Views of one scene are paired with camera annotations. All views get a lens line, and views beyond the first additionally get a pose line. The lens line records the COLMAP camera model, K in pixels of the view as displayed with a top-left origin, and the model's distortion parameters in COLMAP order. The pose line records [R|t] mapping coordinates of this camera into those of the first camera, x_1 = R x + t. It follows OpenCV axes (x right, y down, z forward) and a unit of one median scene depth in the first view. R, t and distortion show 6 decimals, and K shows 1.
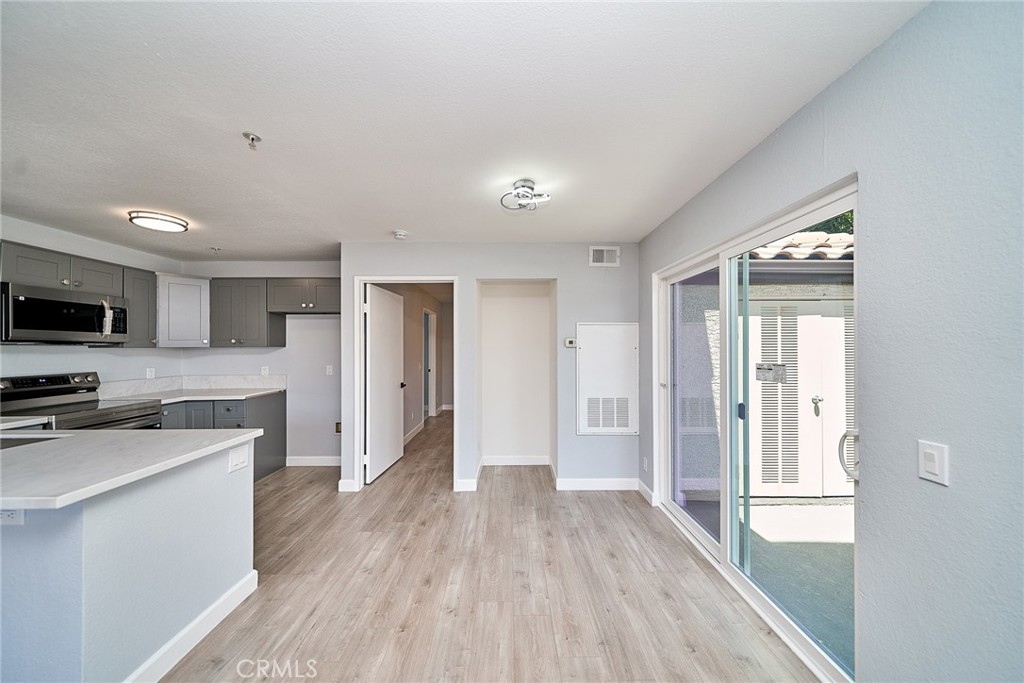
lens RADIAL K [[344.8, 0, 509.1], [0, 344.8, 345.0], [0, 0, 1]] dist [-0.000997, -0.000044]
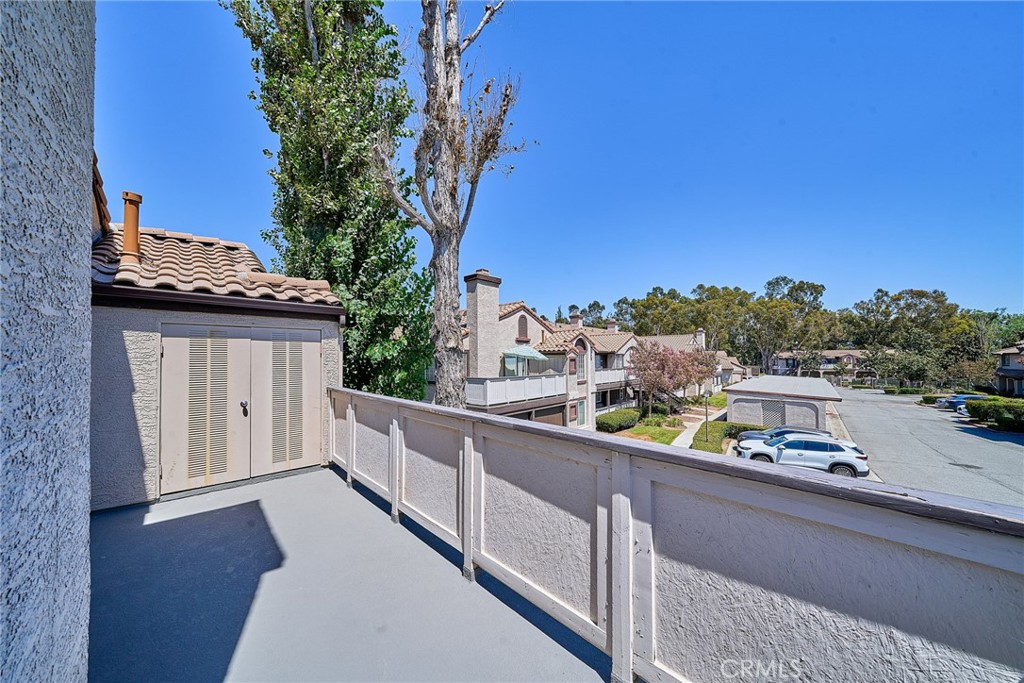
lens RADIAL K [[361.5, 0, 512.0], [0, 361.5, 341.5], [0, 0, 1]] dist [0.000564, -0.000111]
pose [[0.730127, 0.028911, 0.682700, 0.655411], [0.000057, 0.999102, -0.042371, -0.016021], [-0.683312, 0.030975, 0.729469, -0.653098]]
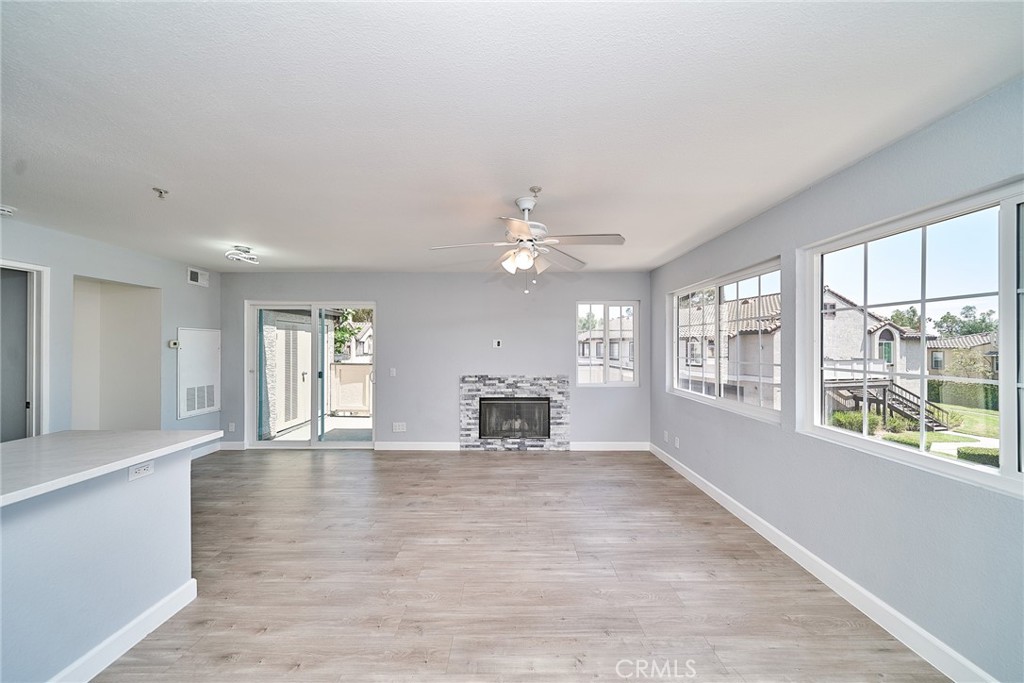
lens RADIAL K [[344.8, 0, 509.1], [0, 344.8, 345.0], [0, 0, 1]] dist [-0.000997, -0.000044]
pose [[-0.000072, 0.002460, 0.999997, -1.037043], [-0.005317, 0.999983, -0.002460, -0.007080], [-0.999986, -0.005318, -0.000059, -0.173391]]
